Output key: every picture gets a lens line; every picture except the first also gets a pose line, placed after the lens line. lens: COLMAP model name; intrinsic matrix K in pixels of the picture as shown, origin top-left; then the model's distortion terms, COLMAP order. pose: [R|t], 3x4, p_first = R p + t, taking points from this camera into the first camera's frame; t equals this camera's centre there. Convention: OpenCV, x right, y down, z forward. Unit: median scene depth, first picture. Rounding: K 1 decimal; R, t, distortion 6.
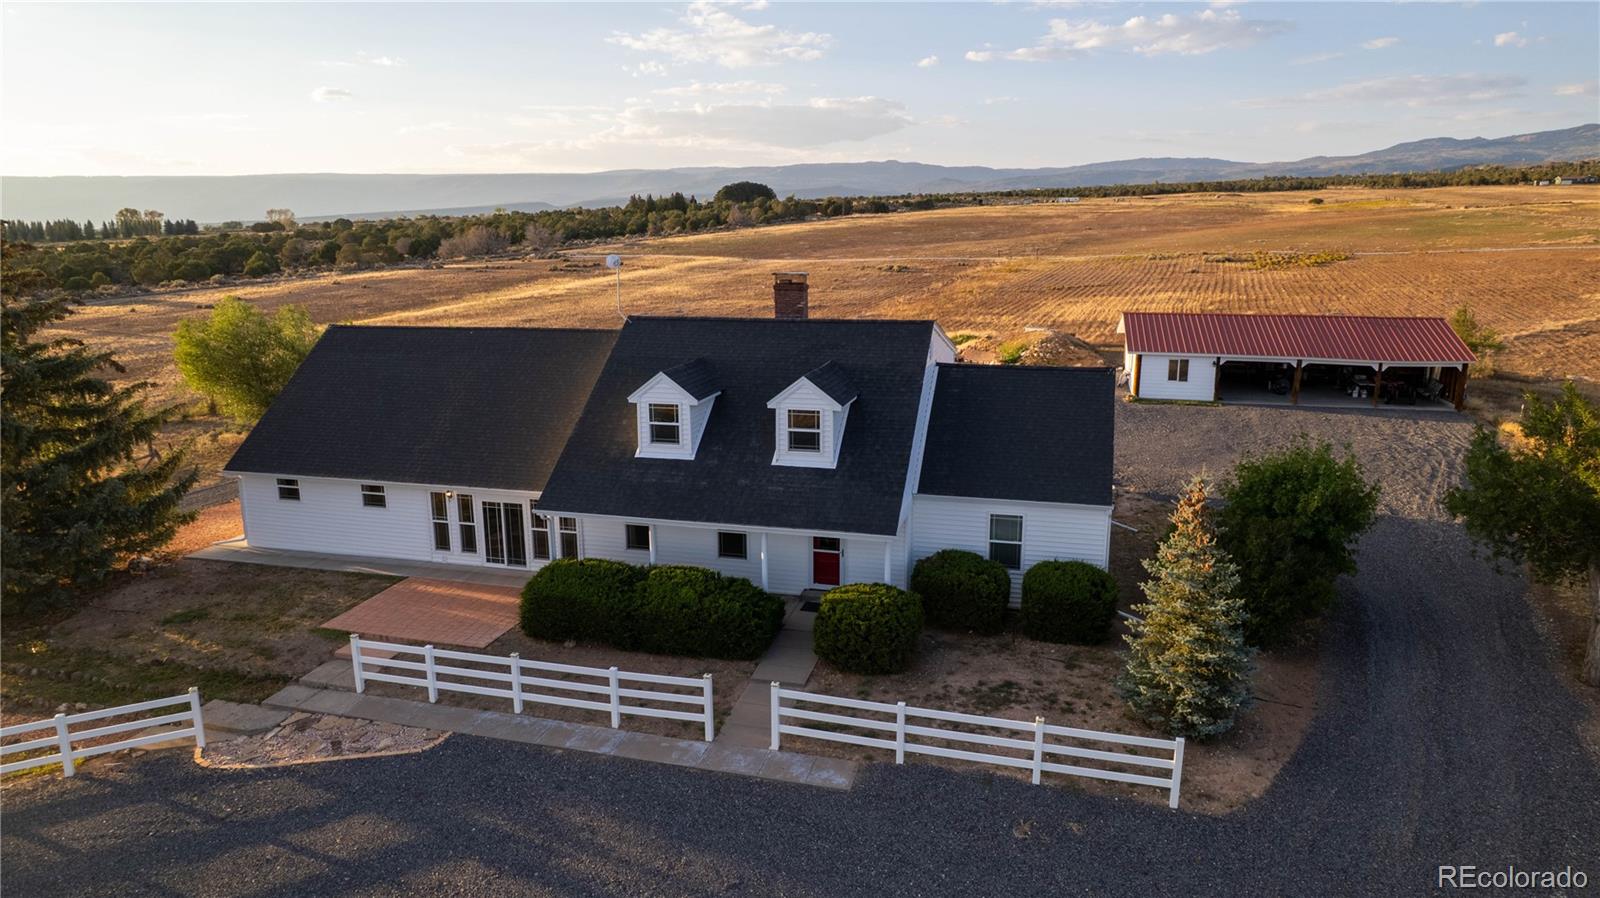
lens RADIAL K [[1022.7, 0, 799.2], [0, 1022.7, 456.6], [0, 0, 1]] dist [-0.073469, 0.066830]
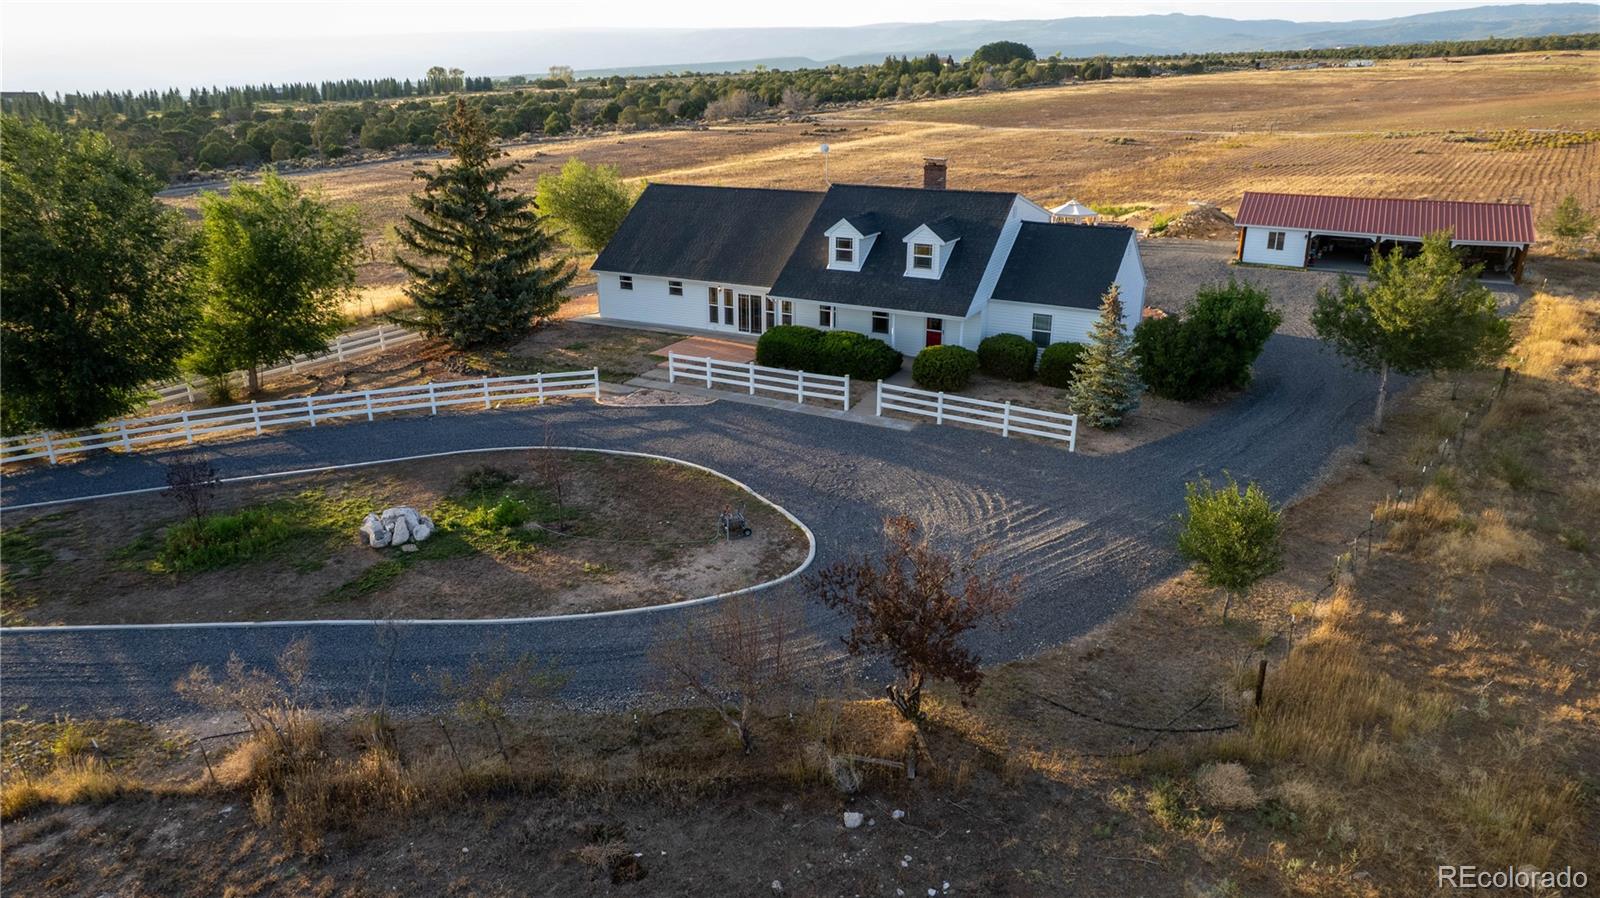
lens RADIAL K [[1022.7, 0, 799.2], [0, 1022.7, 456.6], [0, 0, 1]] dist [-0.073469, 0.066830]
pose [[0.970310, 0.088636, -0.225036, 0.196909], [-0.058626, 0.988875, 0.136707, 0.077002], [0.234650, -0.119456, 0.964712, -0.662066]]
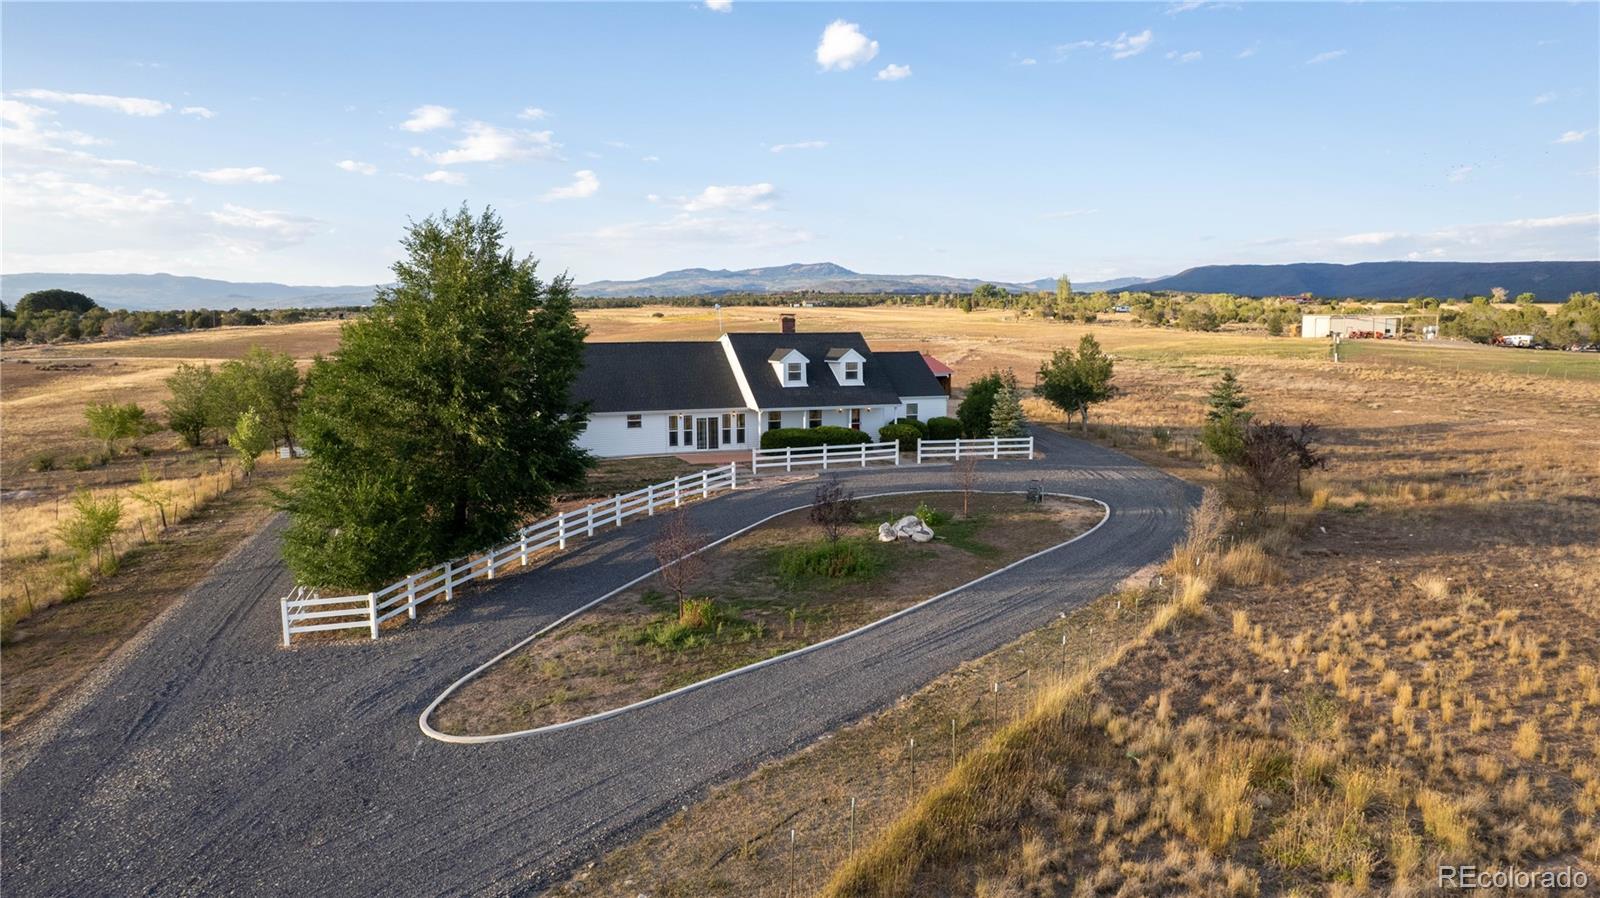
lens RADIAL K [[1022.7, 0, 799.2], [0, 1022.7, 456.6], [0, 0, 1]] dist [-0.073469, 0.066830]
pose [[0.796710, -0.065835, 0.600765, -1.441841], [0.133387, 0.988691, -0.068546, 0.300526], [-0.589458, 0.134745, 0.796481, -0.779200]]
